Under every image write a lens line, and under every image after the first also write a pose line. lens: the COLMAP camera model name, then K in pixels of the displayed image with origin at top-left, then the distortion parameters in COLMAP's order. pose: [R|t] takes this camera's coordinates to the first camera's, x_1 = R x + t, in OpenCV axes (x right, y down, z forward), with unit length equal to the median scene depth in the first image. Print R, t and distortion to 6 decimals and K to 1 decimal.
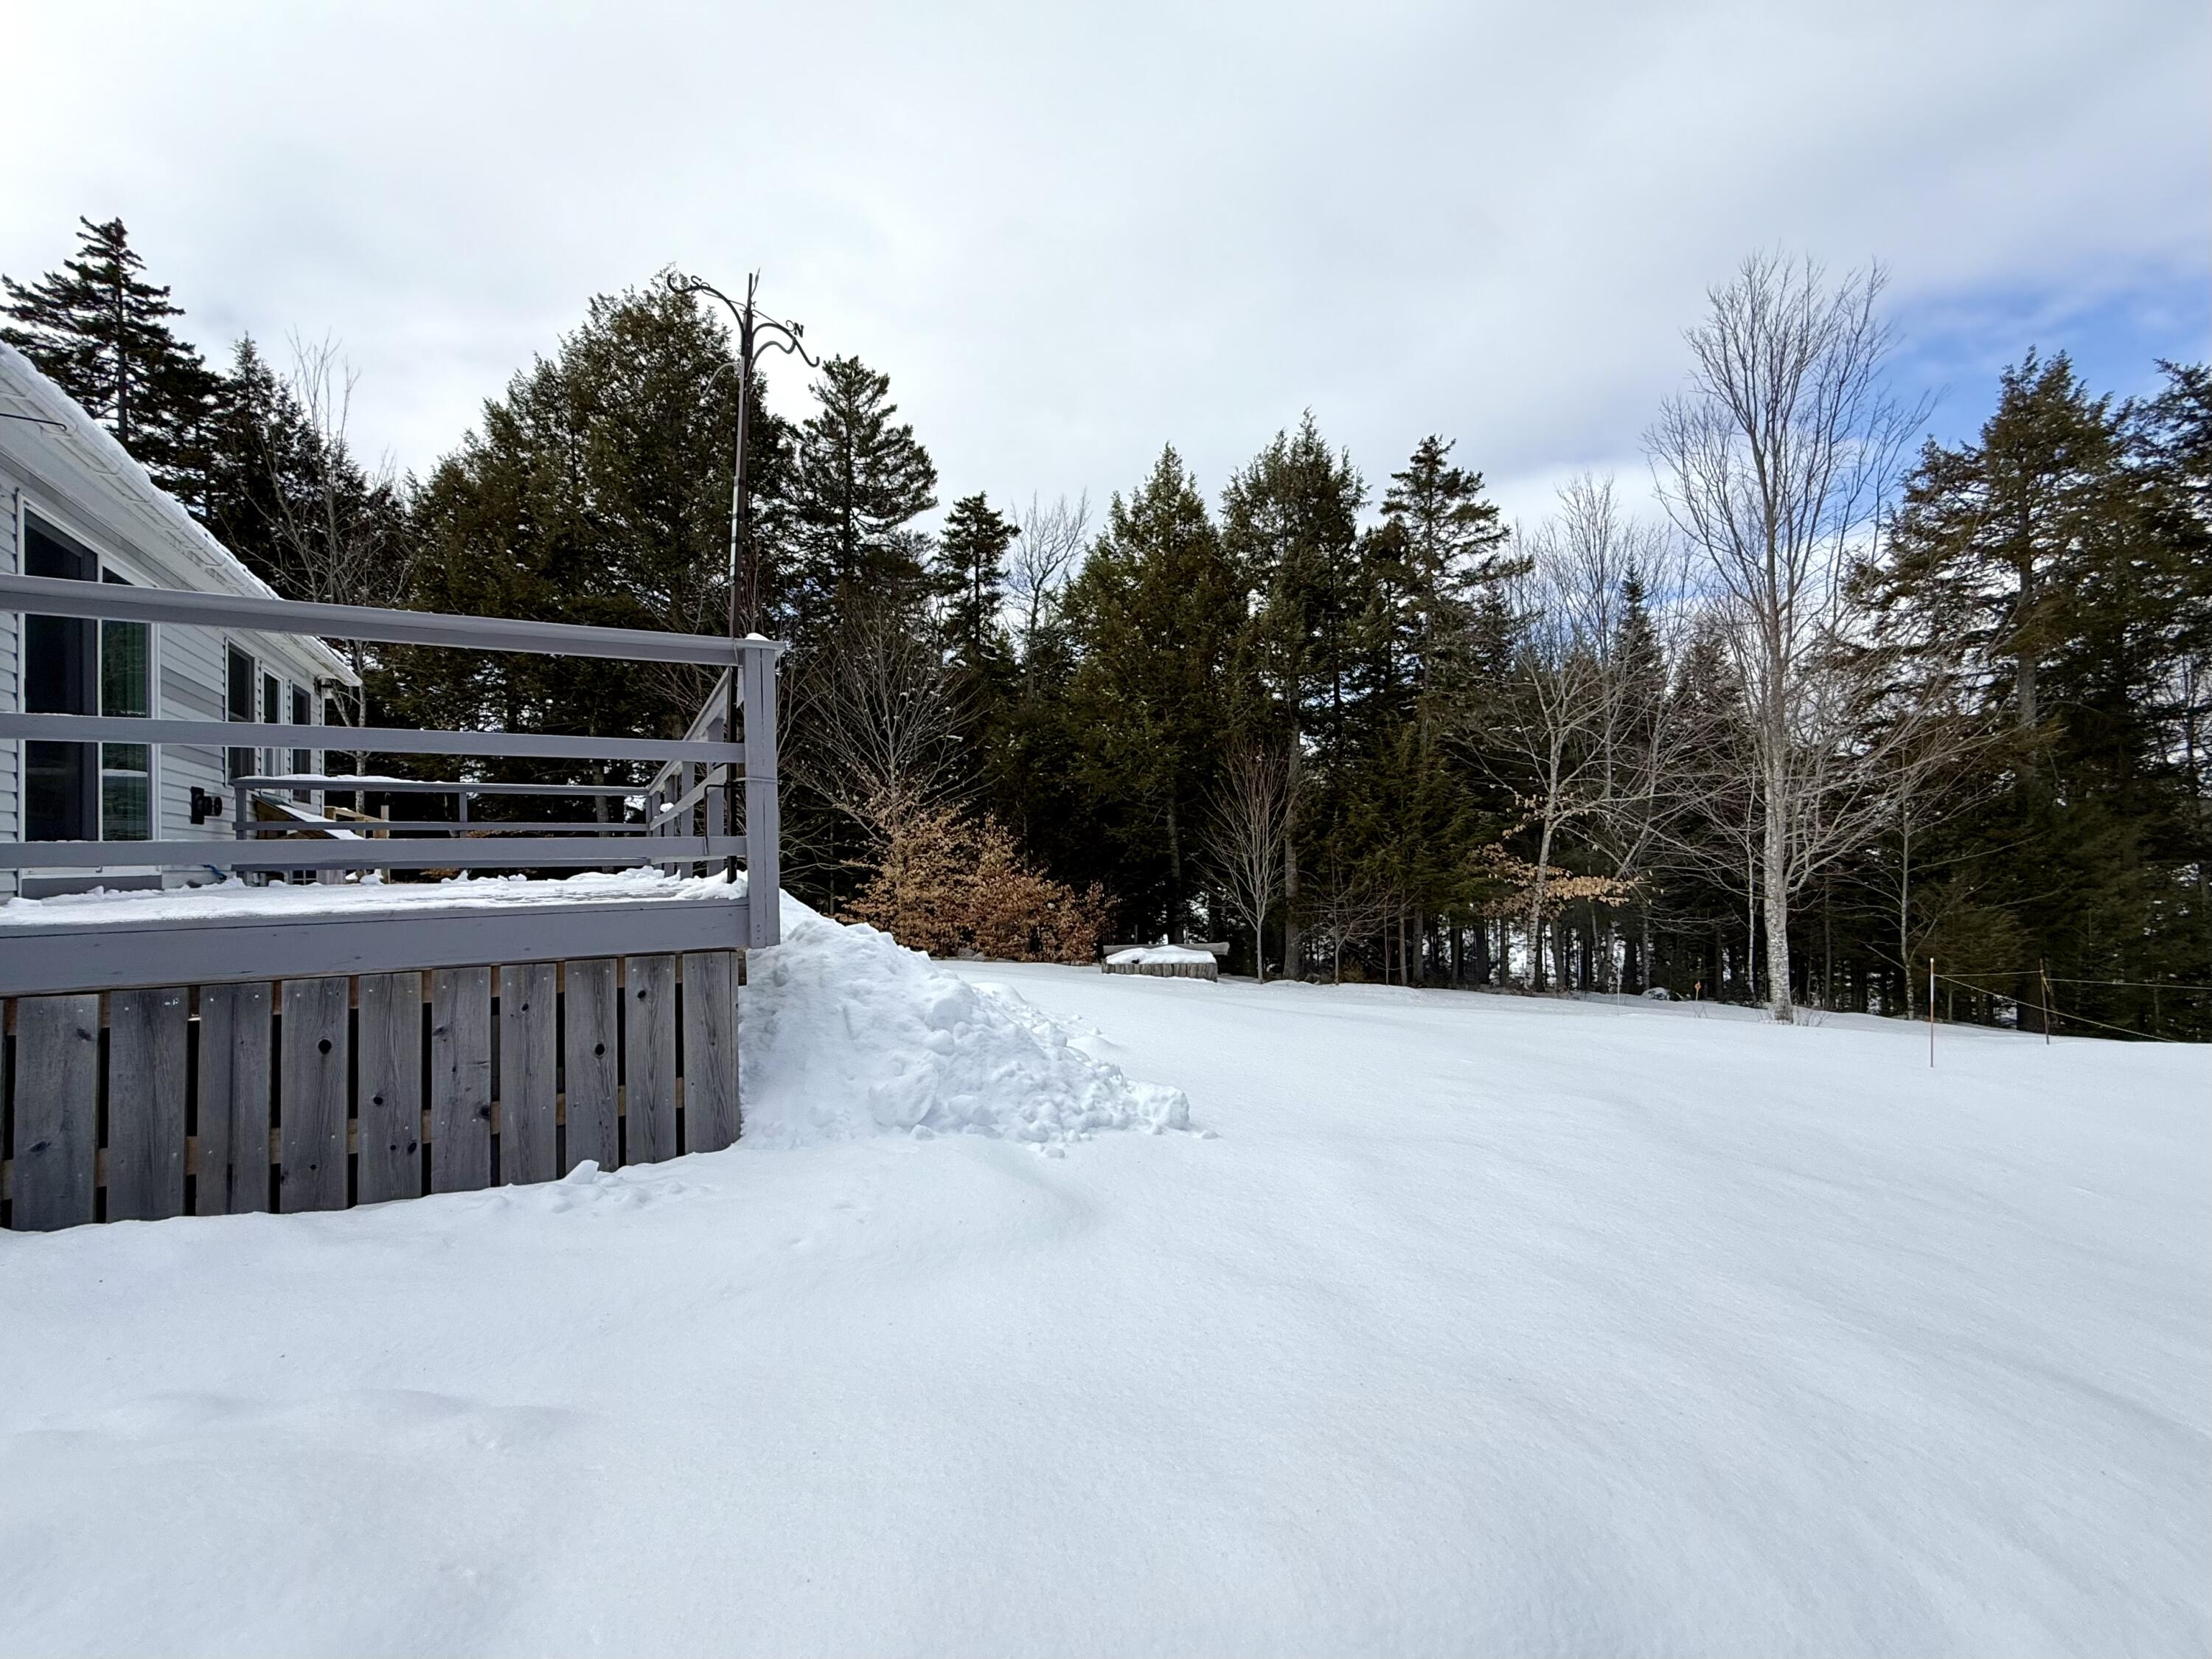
lens RADIAL K [[896.0, 0, 1071.9], [0, 896.0, 837.0], [0, 0, 1]] dist [0.002159, 0.000412]
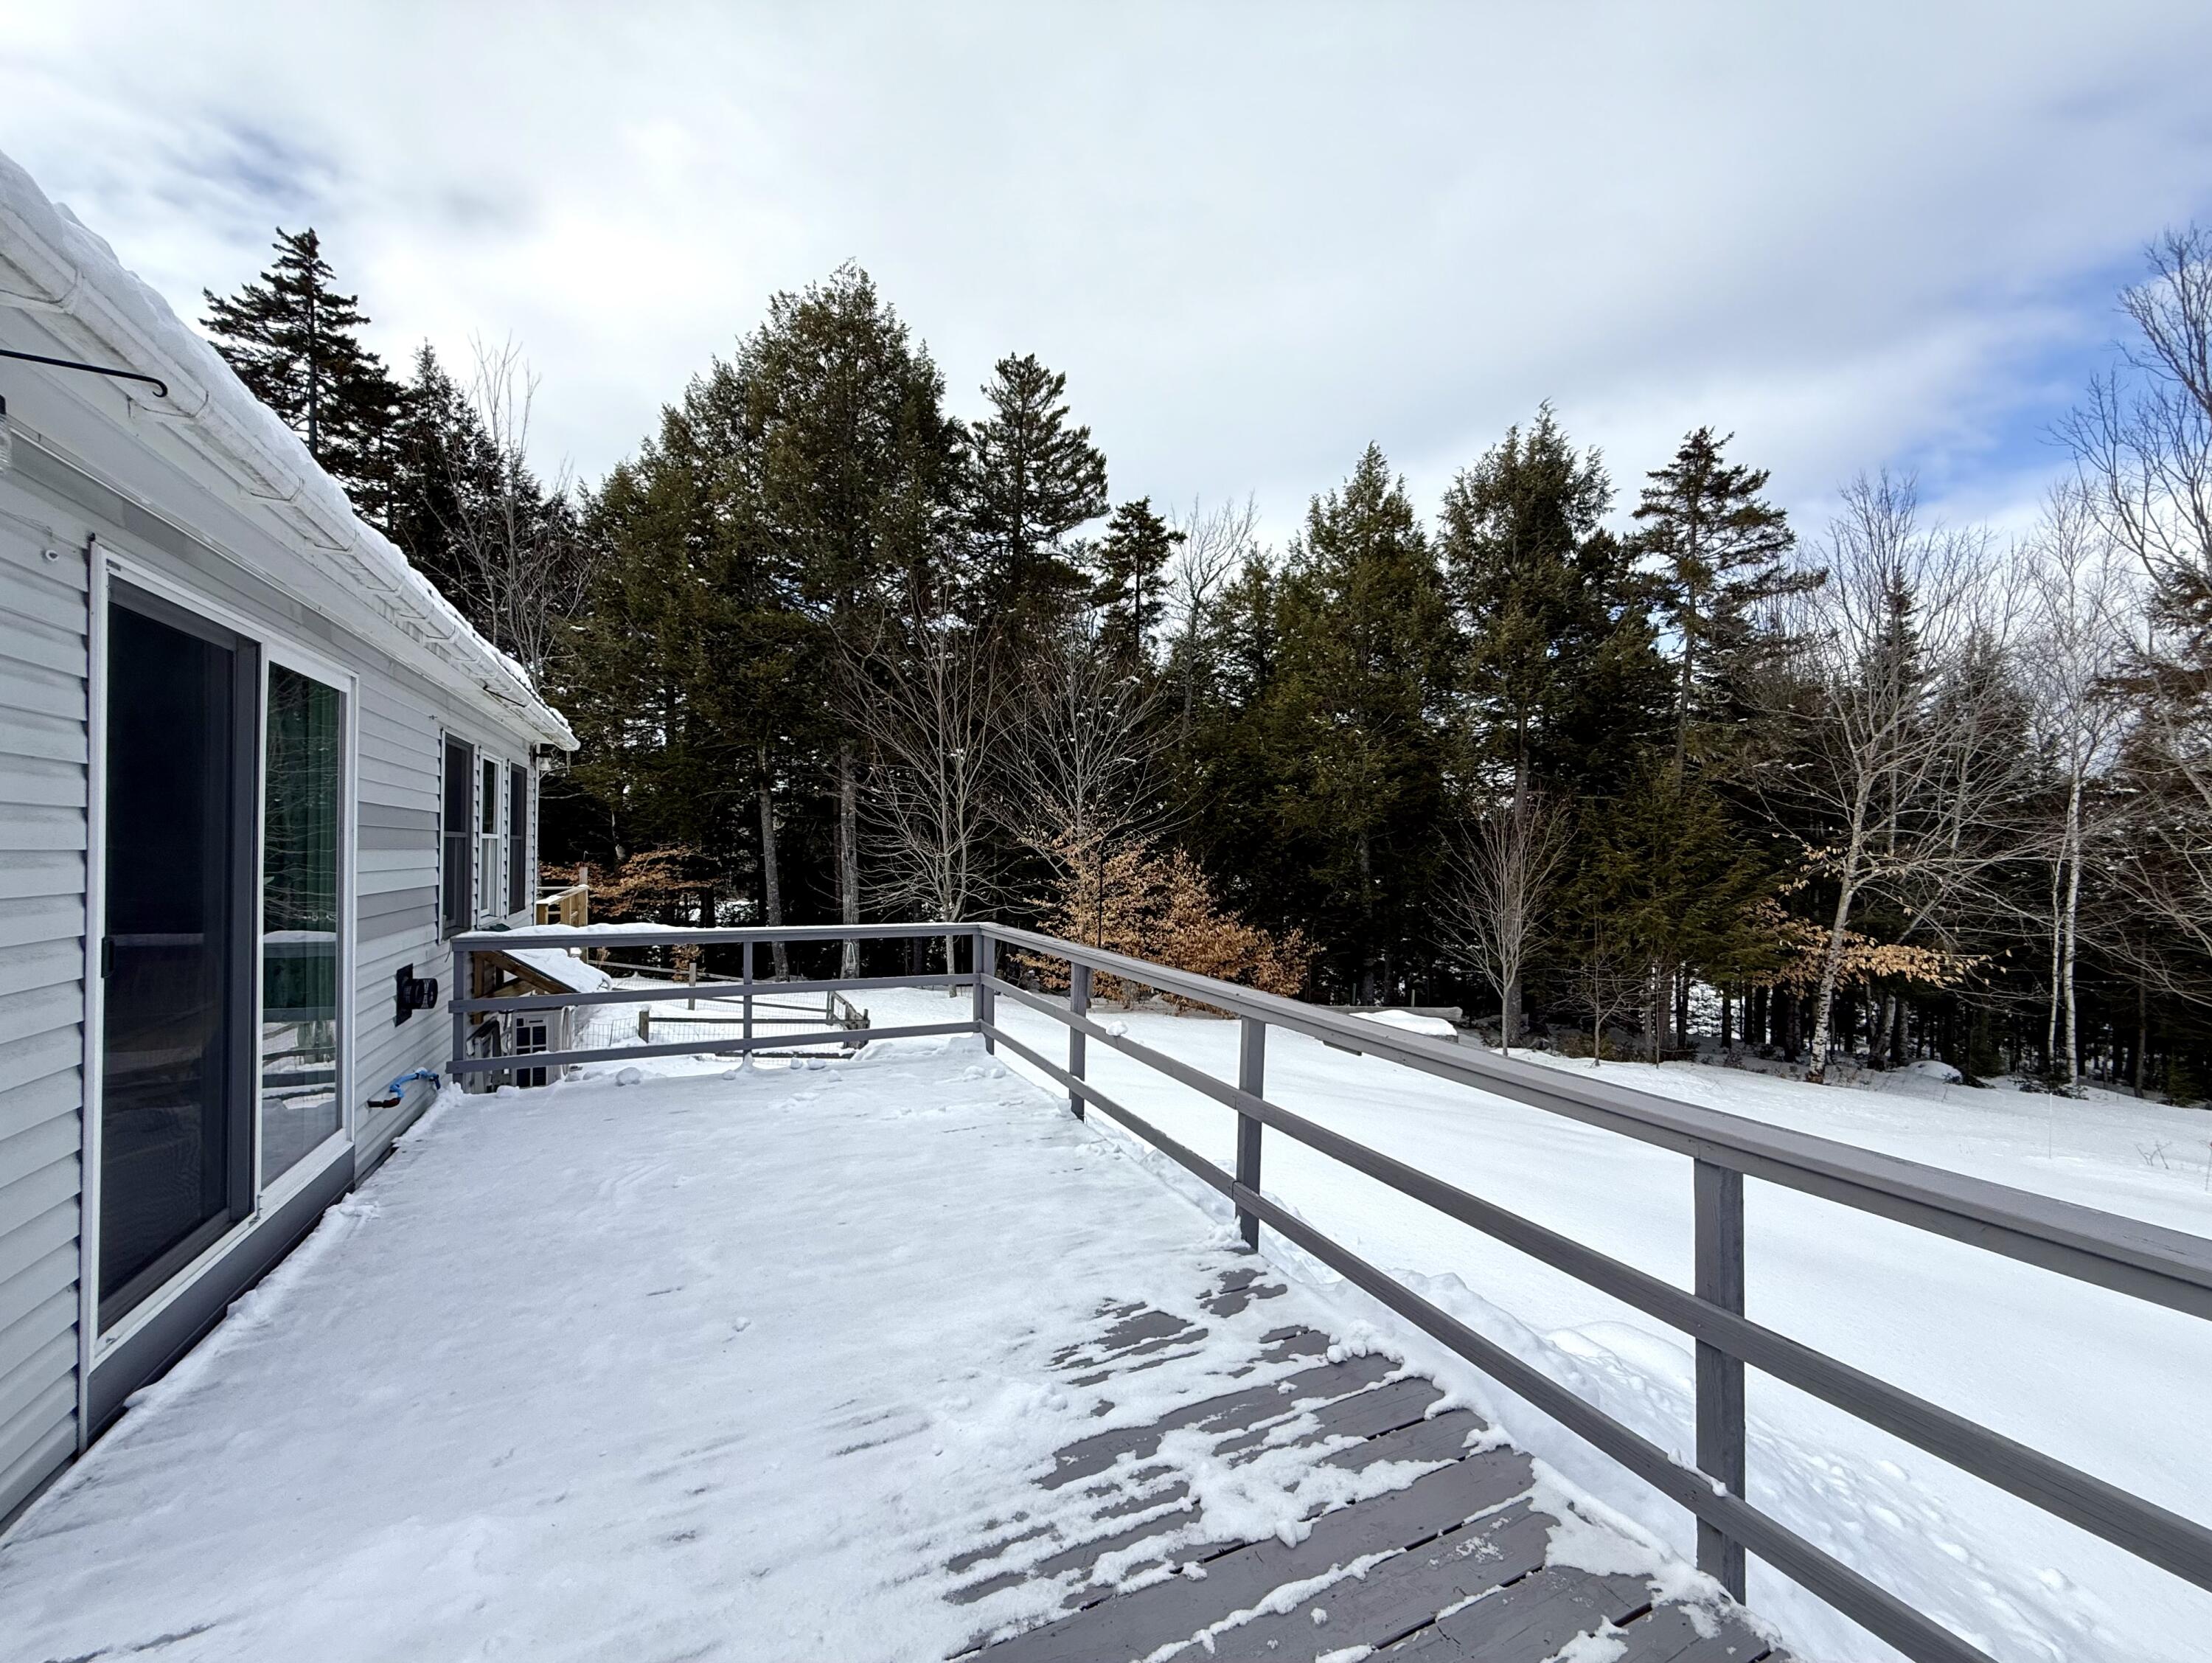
lens RADIAL K [[882.4, 0, 1103.1], [0, 882.4, 840.0], [0, 0, 1]] dist [0.004626, 0.000377]
pose [[0.996506, 0.023235, -0.080220, -0.090150], [-0.022817, 0.999721, 0.006114, -0.036117], [0.080339, -0.004263, 0.996758, 0.086099]]
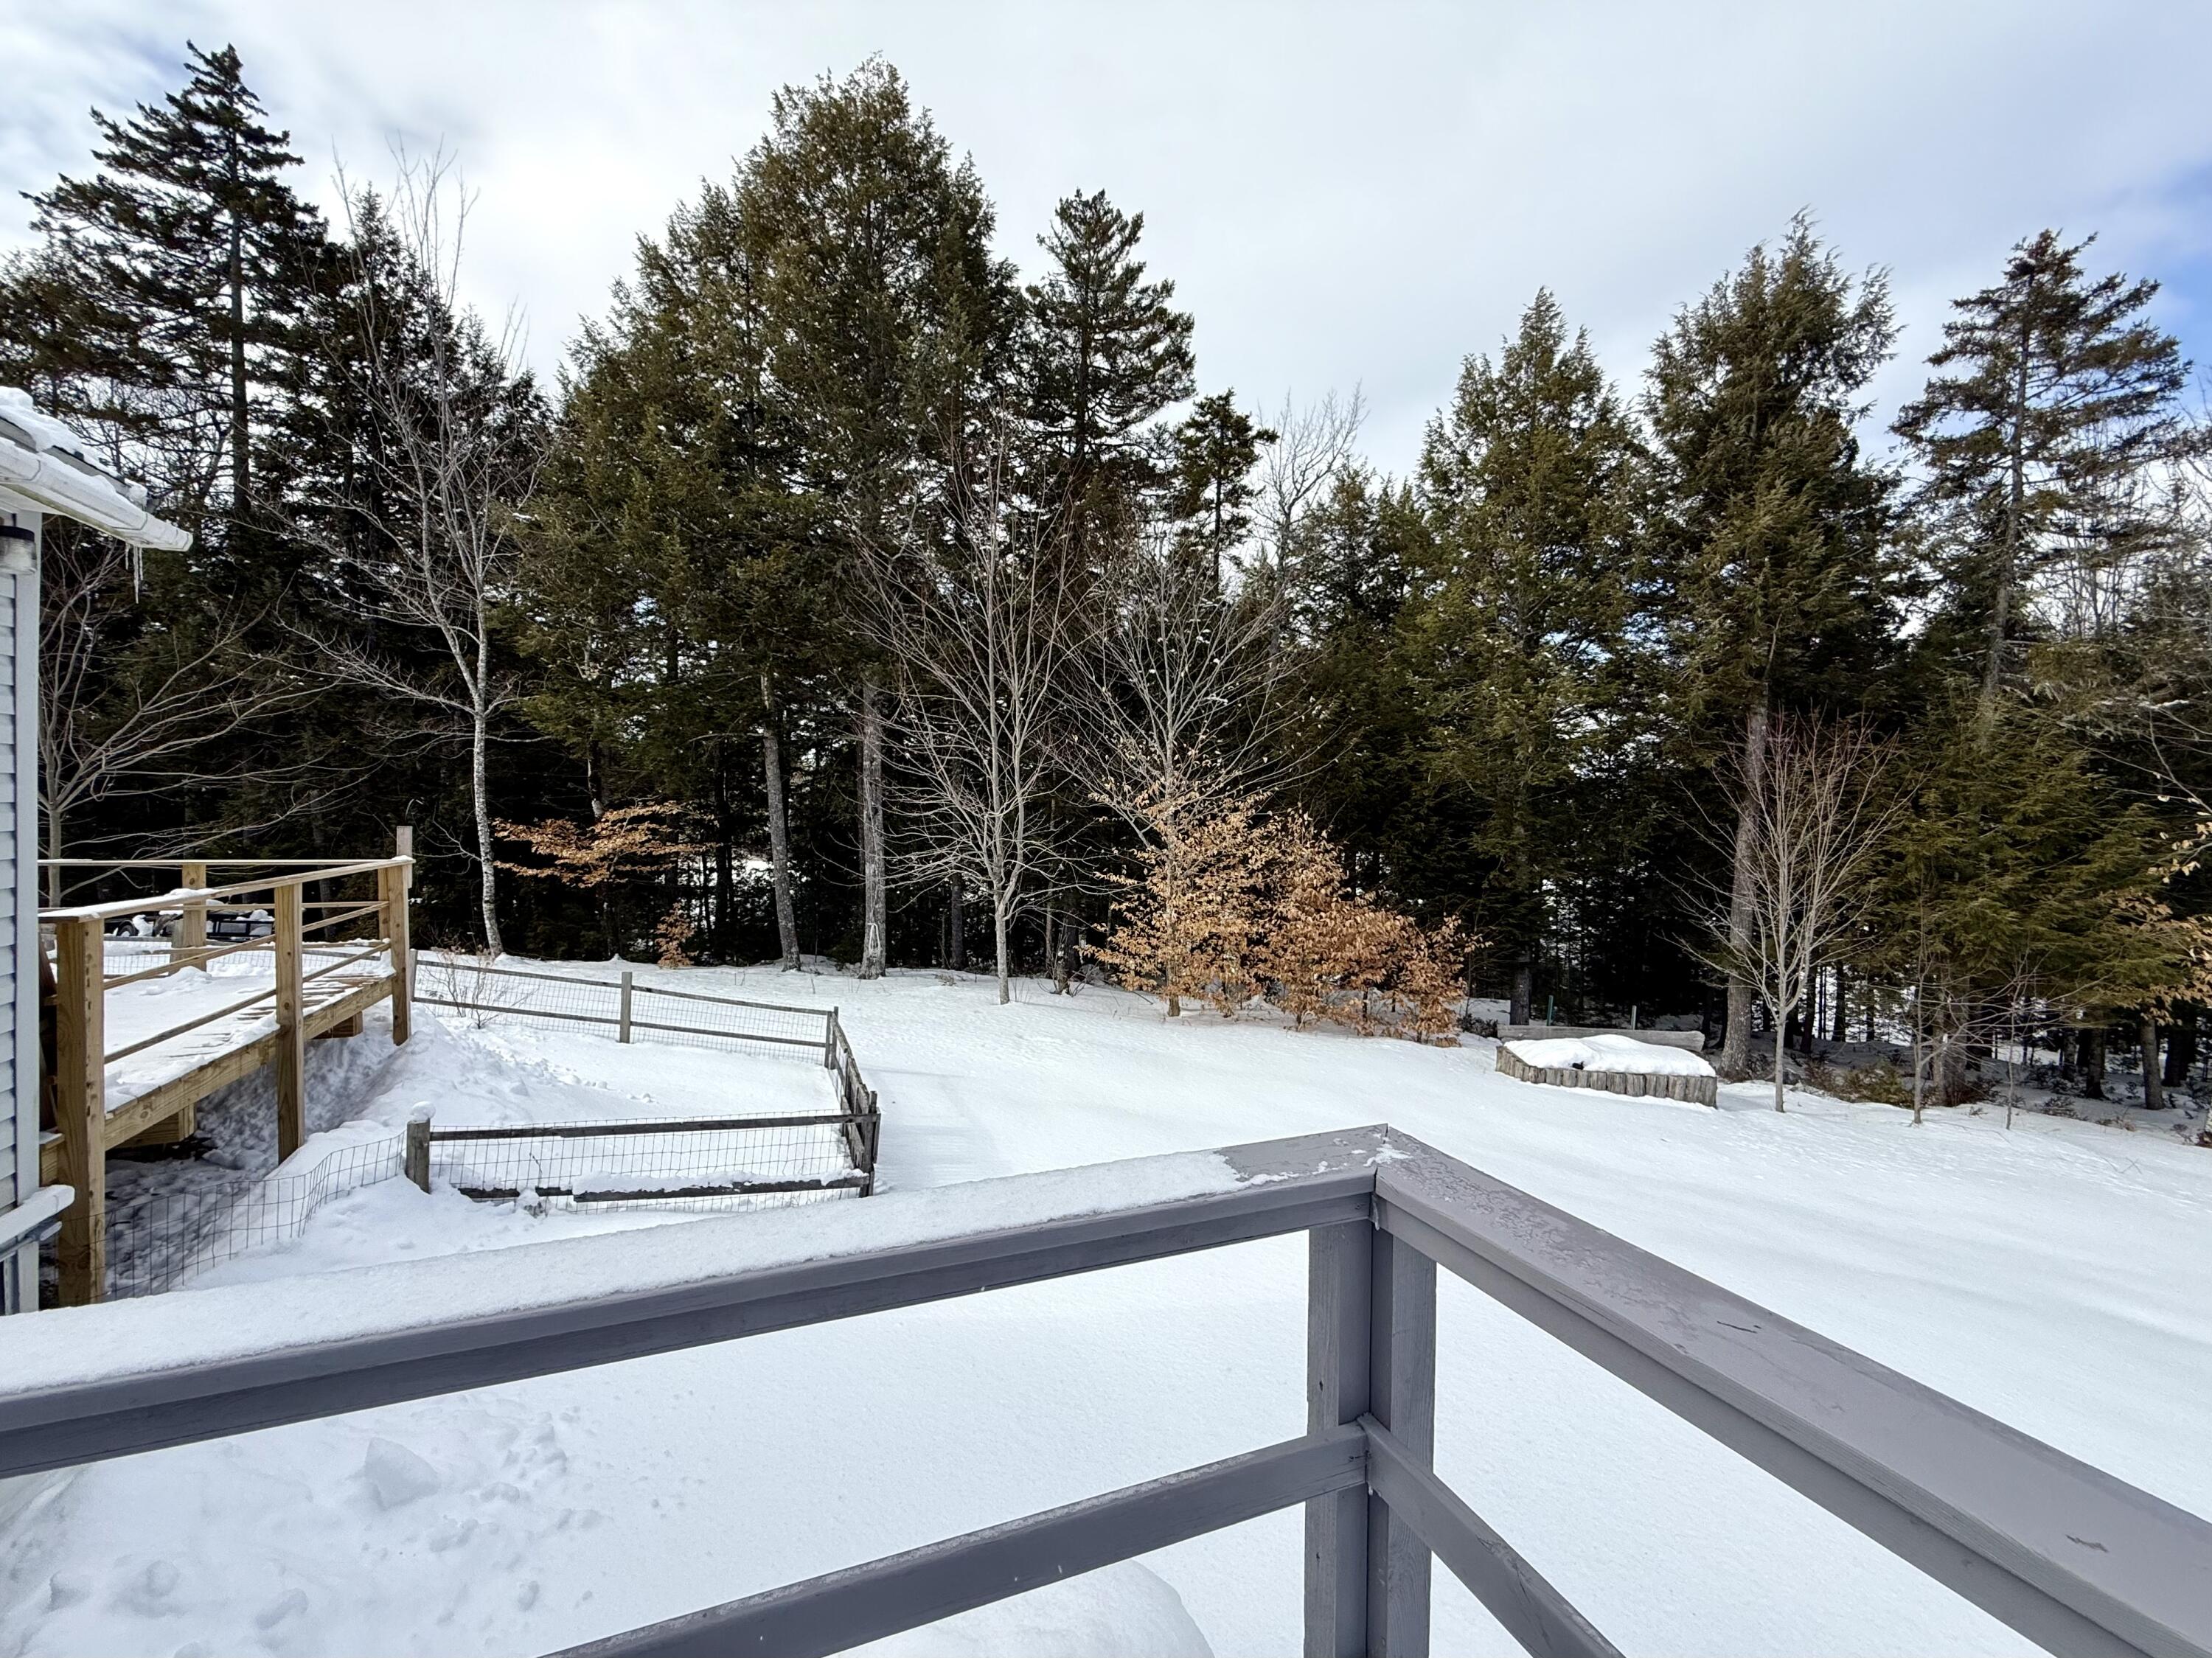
lens RADIAL K [[915.7, 0, 1106.0], [0, 915.7, 829.0], [0, 0, 1]] dist [-0.000647, -0.000610]
pose [[0.991920, 0.036001, -0.121654, -0.140872], [-0.031822, 0.998841, 0.036117, -0.030144], [0.122813, -0.031954, 0.991915, 0.247124]]
